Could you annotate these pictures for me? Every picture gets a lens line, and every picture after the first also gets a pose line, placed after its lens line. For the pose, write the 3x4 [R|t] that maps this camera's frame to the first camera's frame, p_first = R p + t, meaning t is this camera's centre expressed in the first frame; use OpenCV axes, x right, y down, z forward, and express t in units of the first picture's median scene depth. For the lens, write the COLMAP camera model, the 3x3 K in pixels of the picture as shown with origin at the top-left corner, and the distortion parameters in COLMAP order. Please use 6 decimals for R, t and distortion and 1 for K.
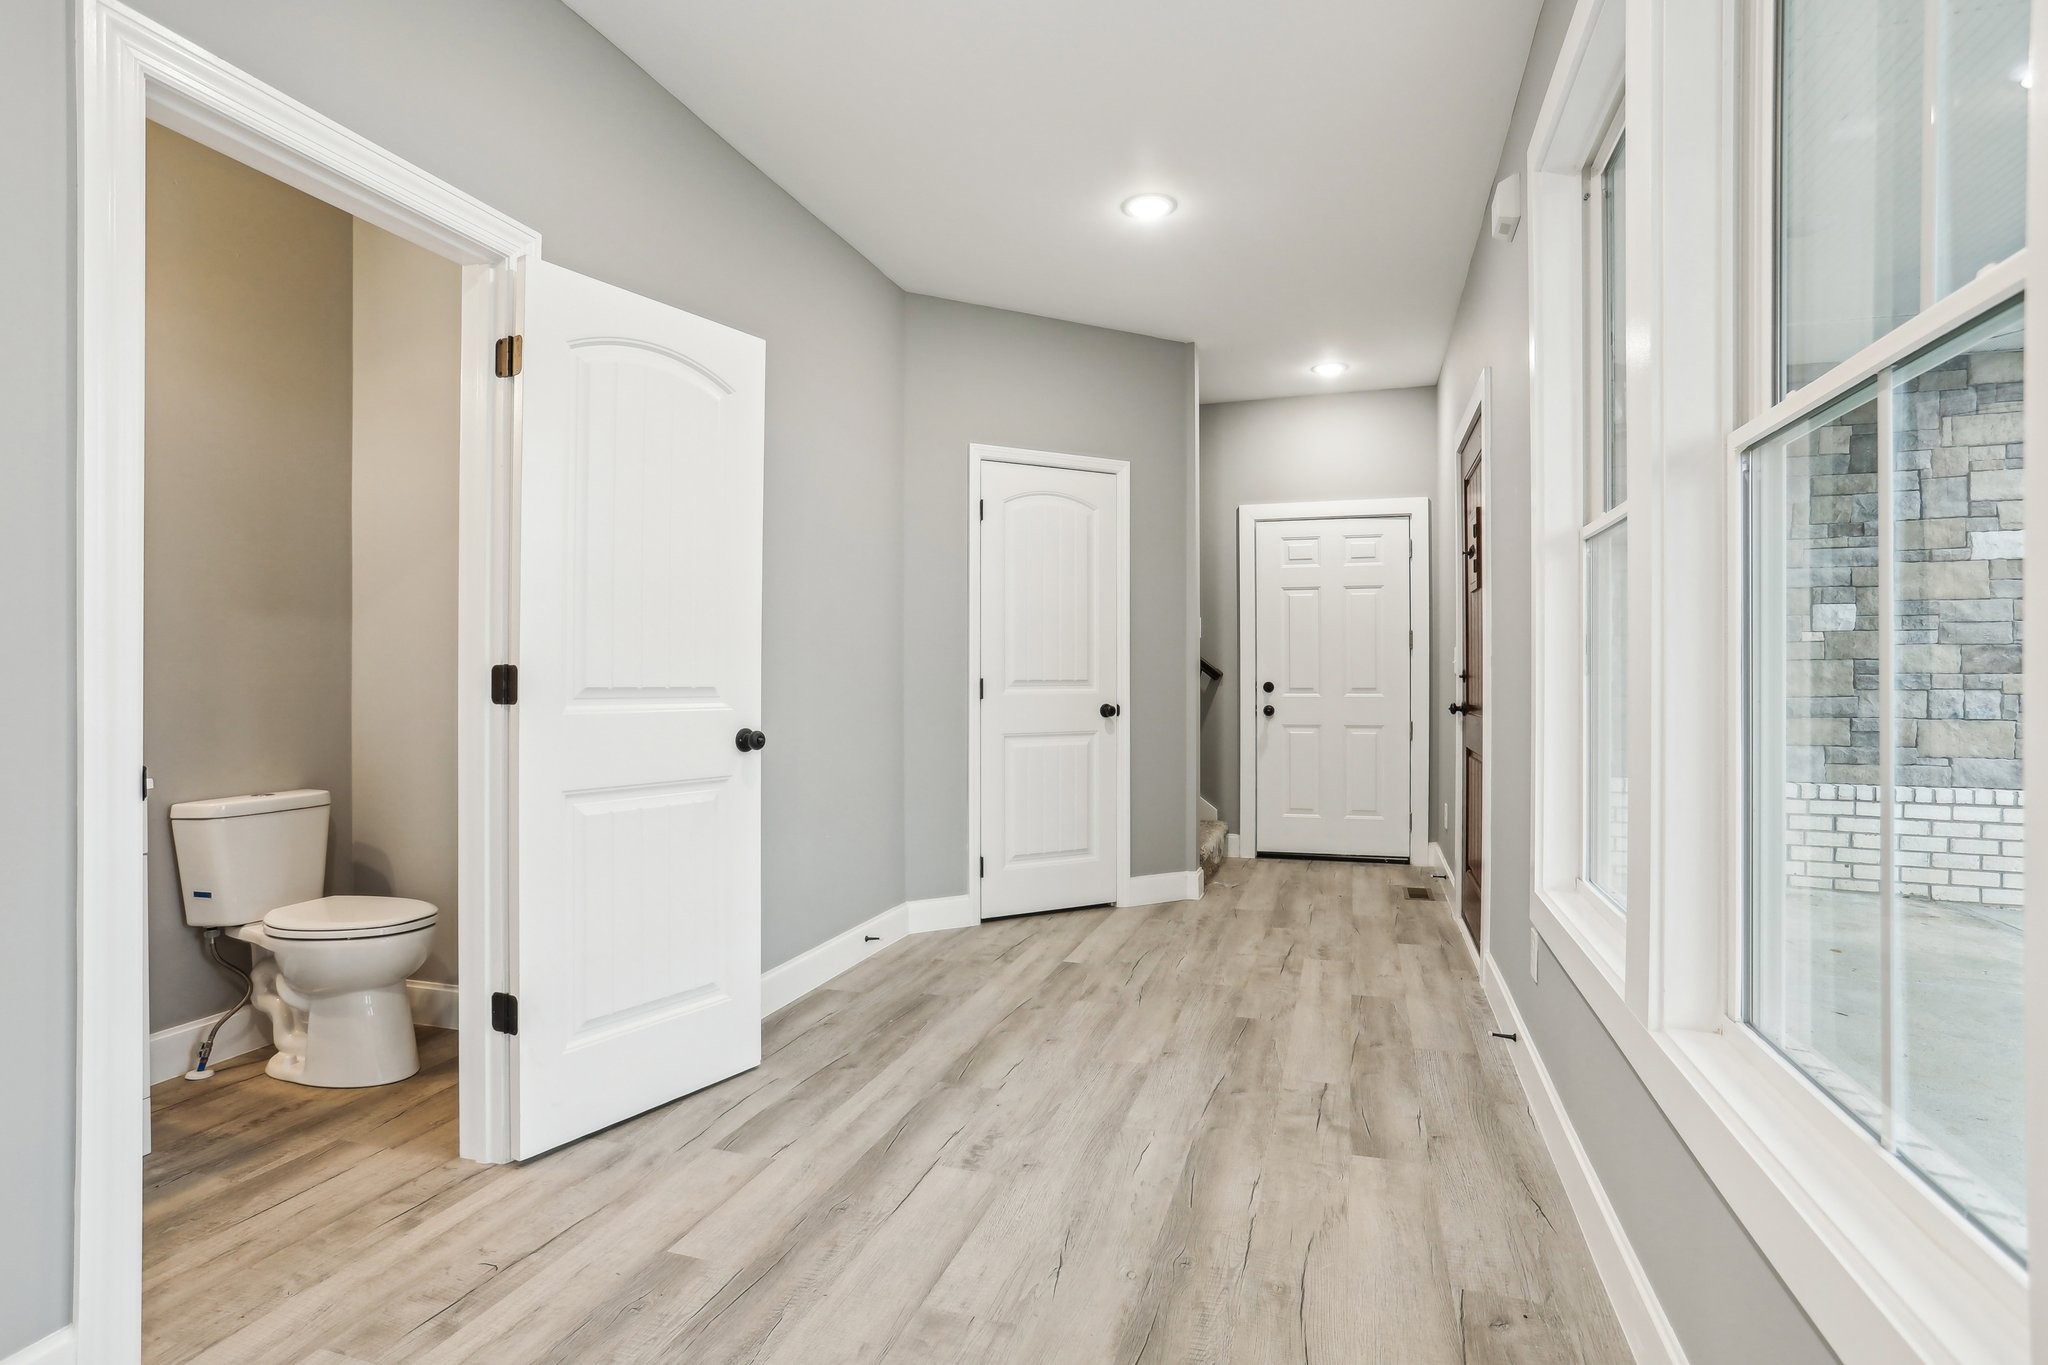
lens RADIAL K [[1012.6, 0, 1033.8], [0, 1012.6, 668.3], [0, 0, 1]] dist [-0.049277, 0.029728]
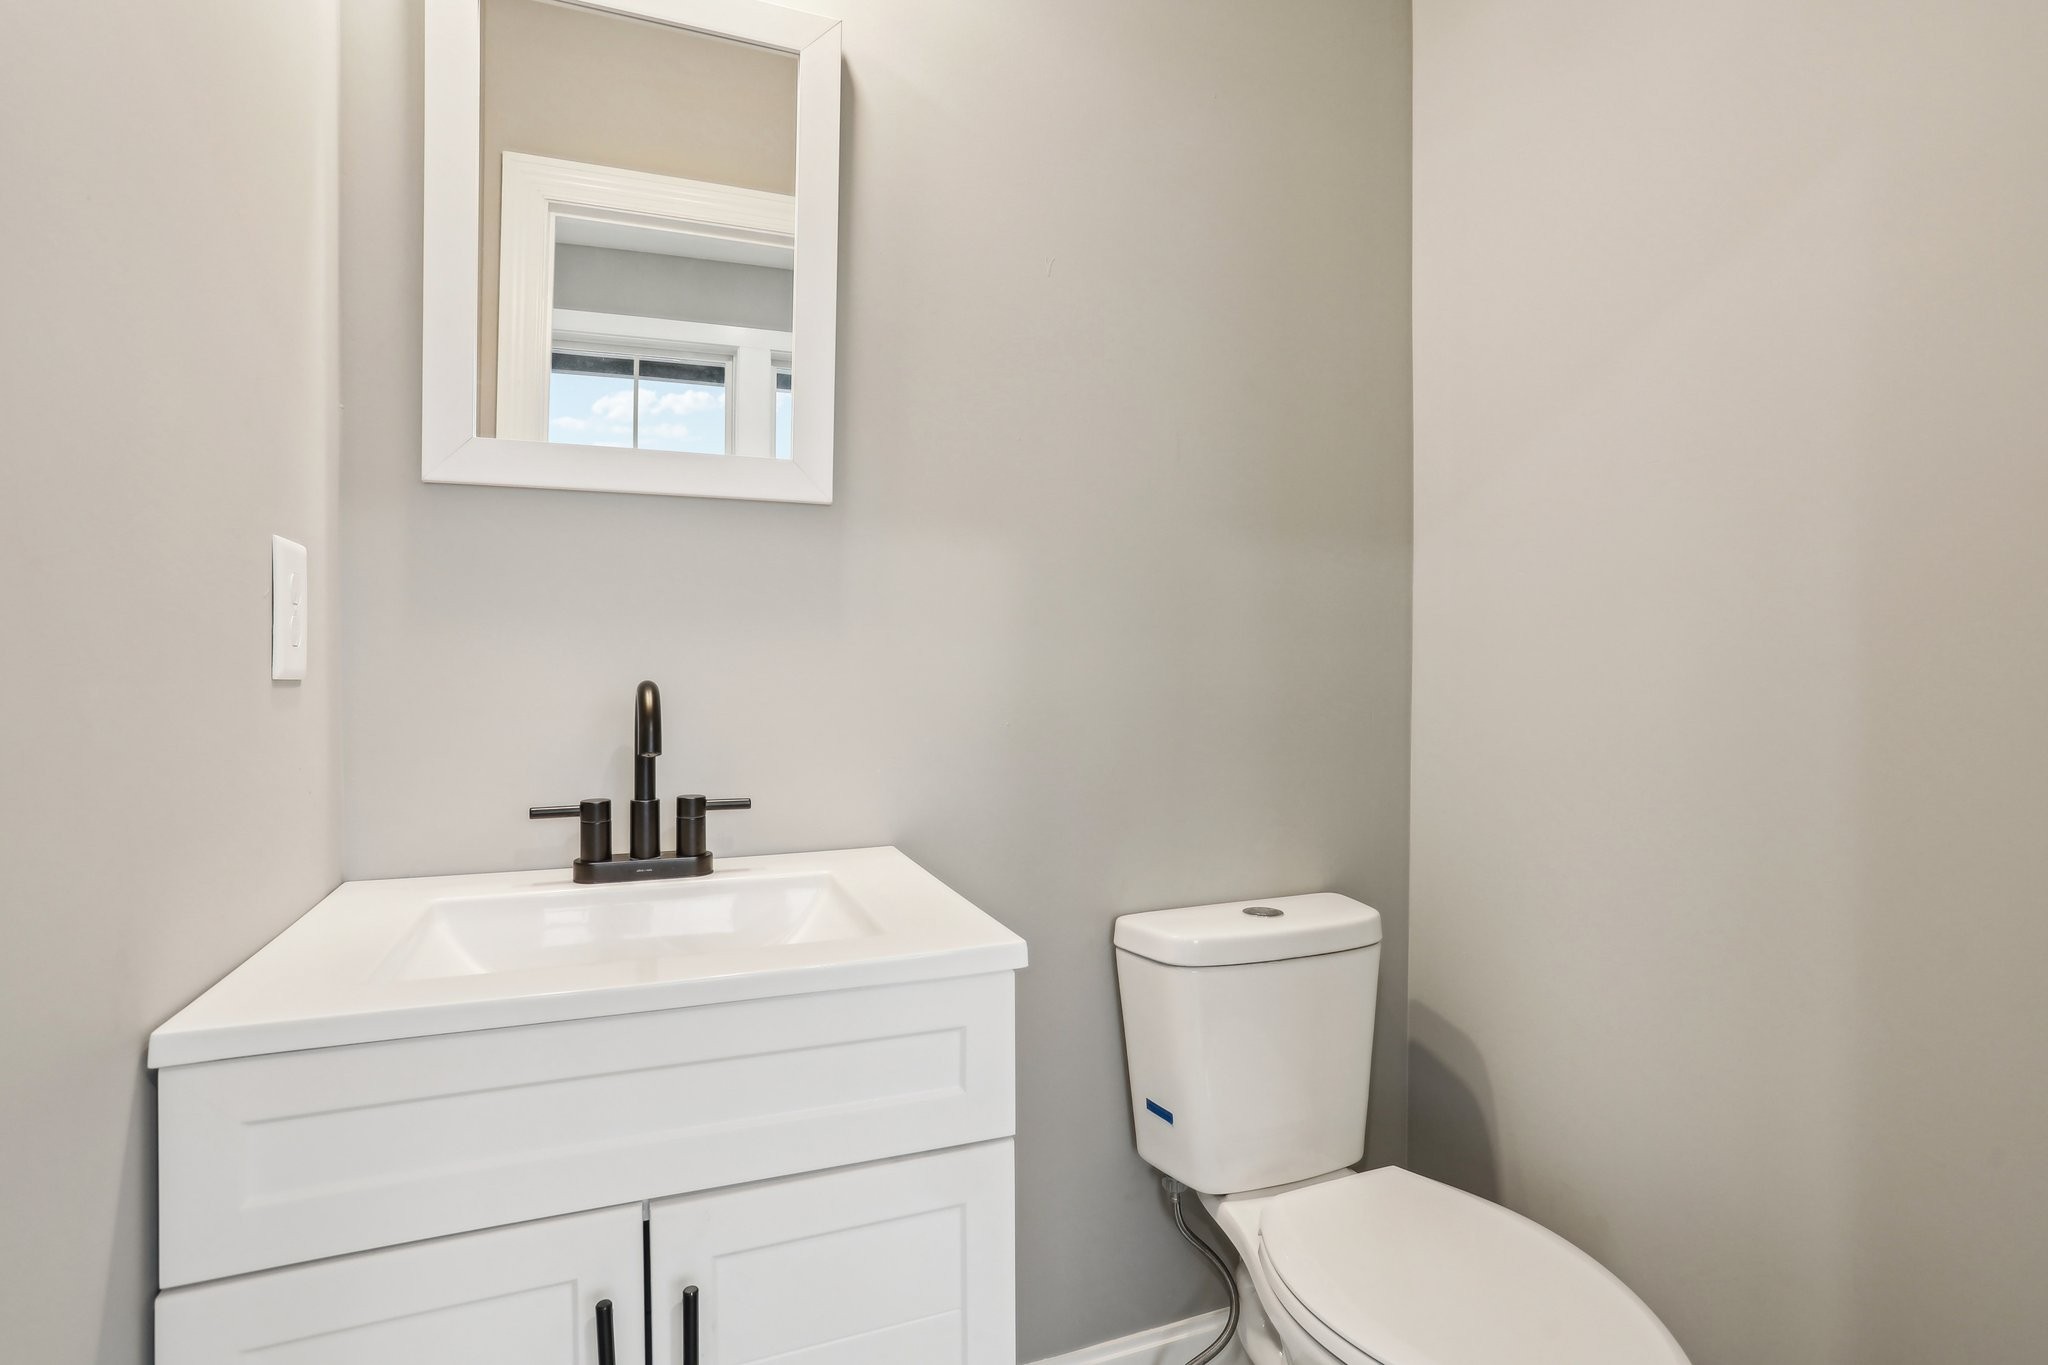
lens RADIAL K [[1012.6, 0, 1030.3], [0, 1012.6, 684.6], [0, 0, 1]] dist [-0.049277, 0.029728]
pose [[0.633150, 0.007010, -0.773998, -0.463202], [-0.005906, 0.999974, 0.004225, 0.015684], [0.774007, 0.001896, 0.633174, 0.593296]]
